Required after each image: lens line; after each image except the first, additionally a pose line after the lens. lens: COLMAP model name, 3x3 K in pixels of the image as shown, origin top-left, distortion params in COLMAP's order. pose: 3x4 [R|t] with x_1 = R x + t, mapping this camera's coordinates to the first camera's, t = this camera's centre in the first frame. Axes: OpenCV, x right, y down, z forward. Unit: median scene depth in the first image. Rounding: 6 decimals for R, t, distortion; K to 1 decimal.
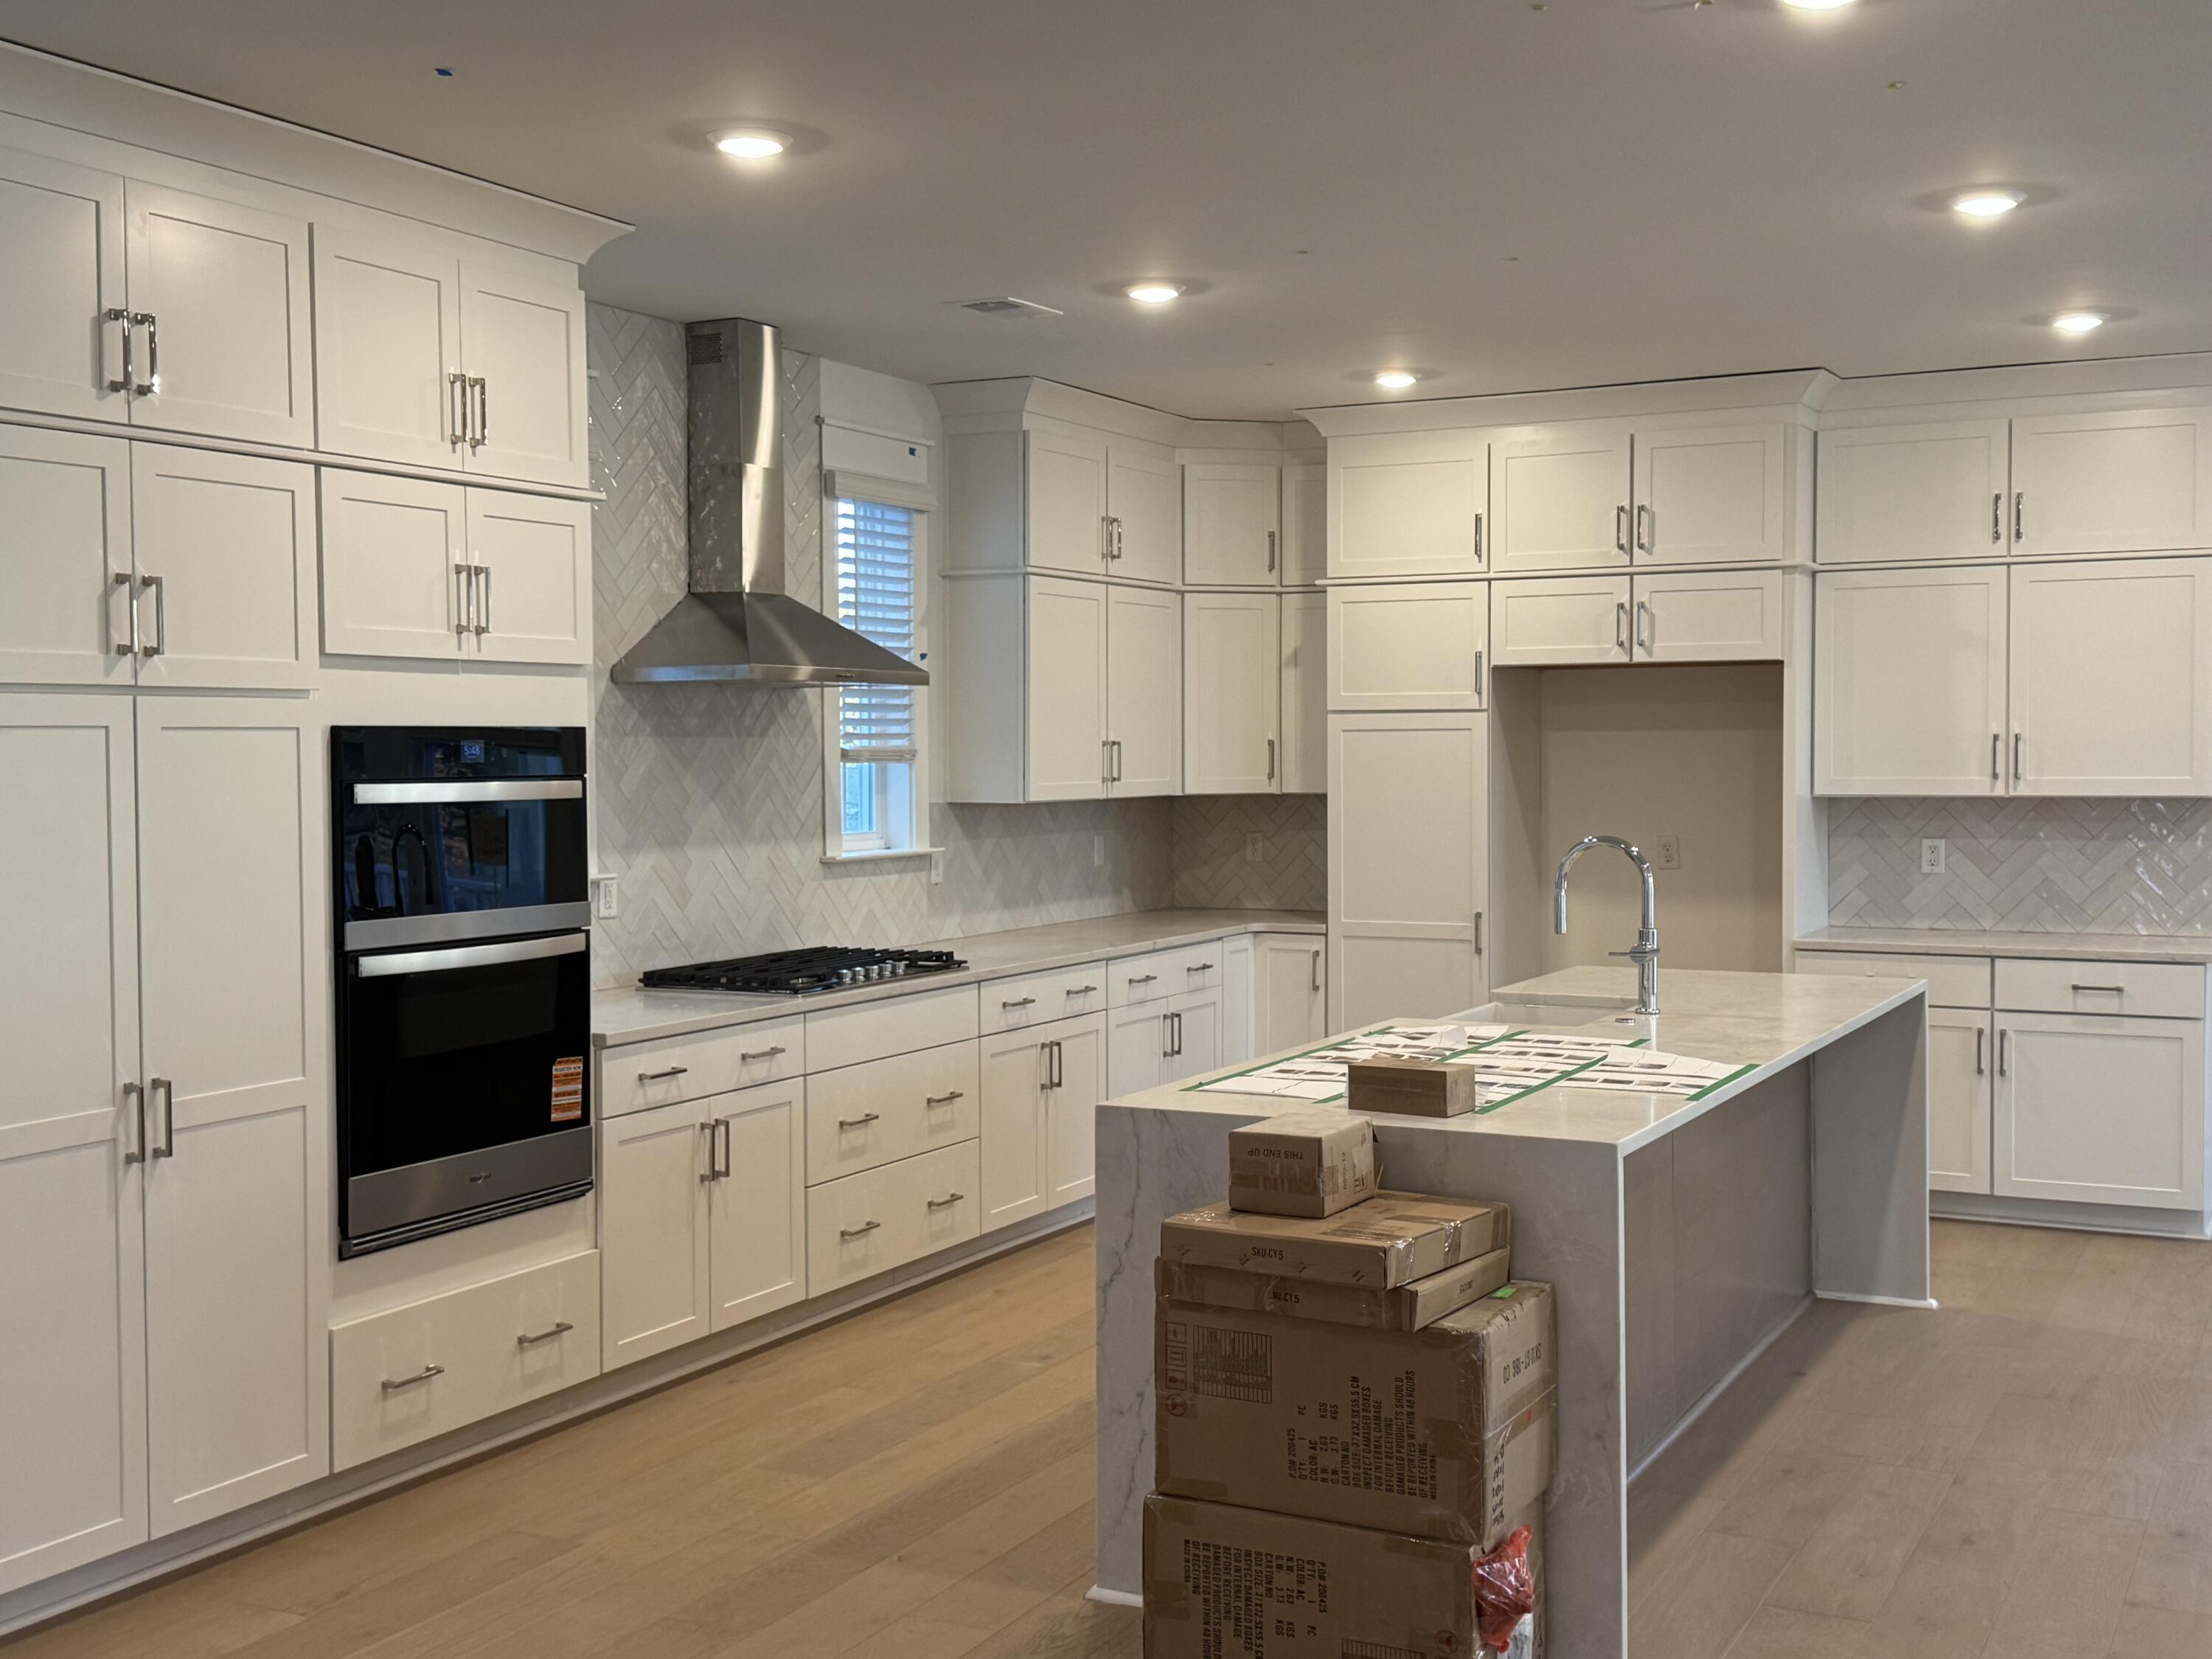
lens RADIAL K [[2473.0, 0, 1105.4], [0, 2473.0, 823.5], [0, 0, 1]] dist [0.102050, 0.000000]
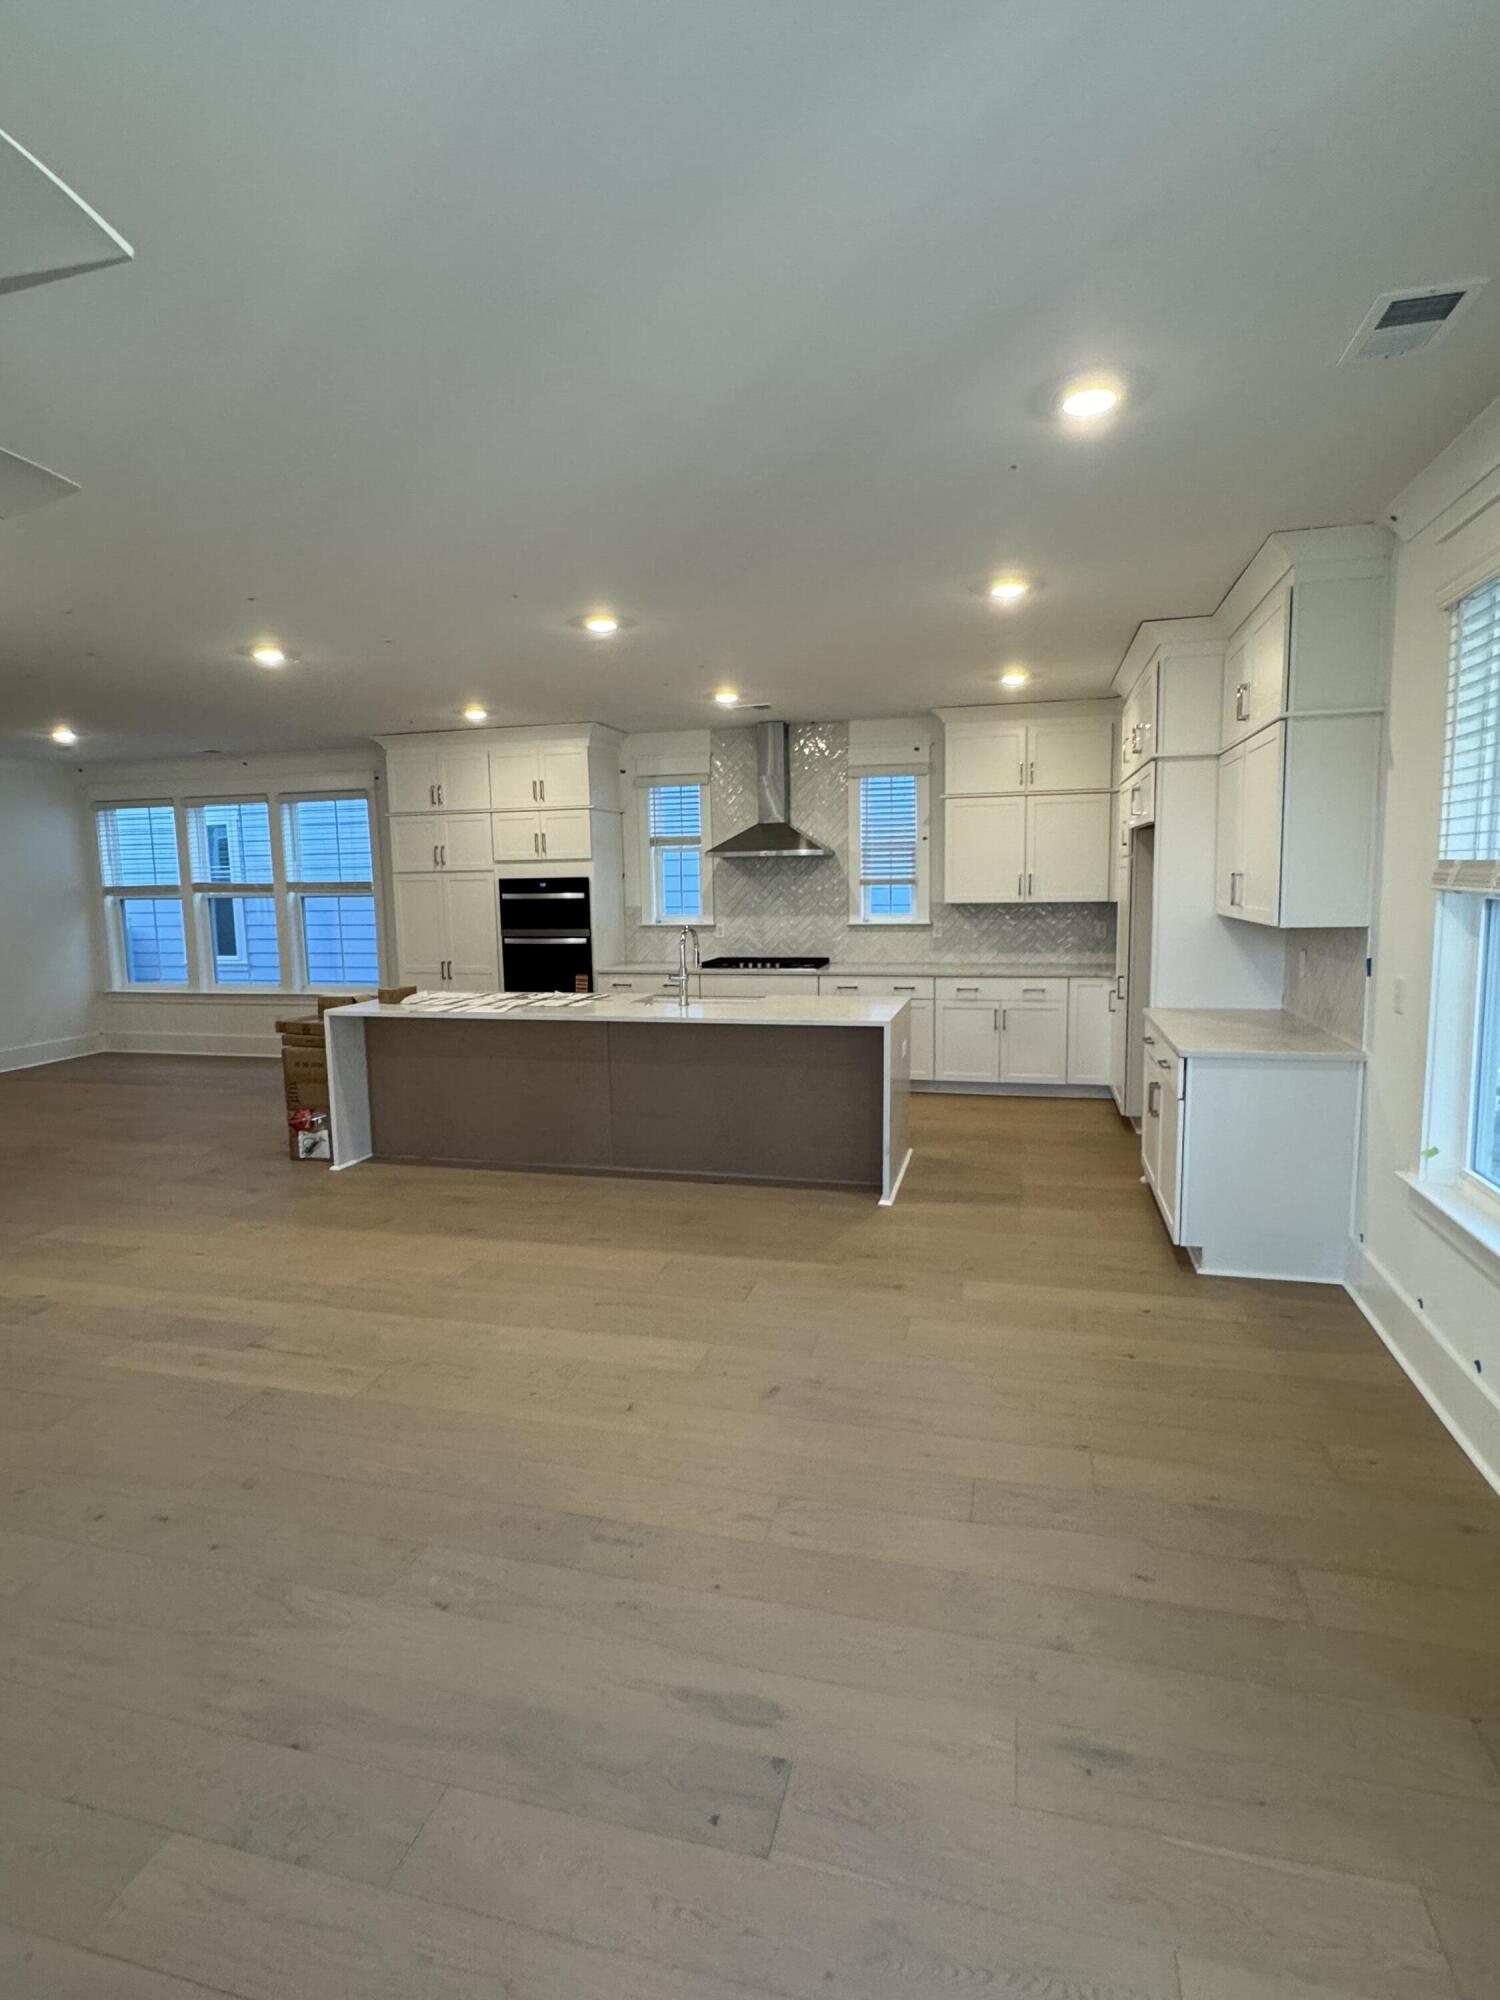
lens RADIAL K [[1026.4, 0, 750.8], [0, 1026.4, 1005.9], [0, 0, 1]] dist [0.001511, -0.000369]
pose [[0.208778, 0.123686, -0.970110, 0.971617], [-0.015617, 0.992265, 0.123150, -0.032574], [0.977838, -0.010561, 0.209095, 0.744463]]
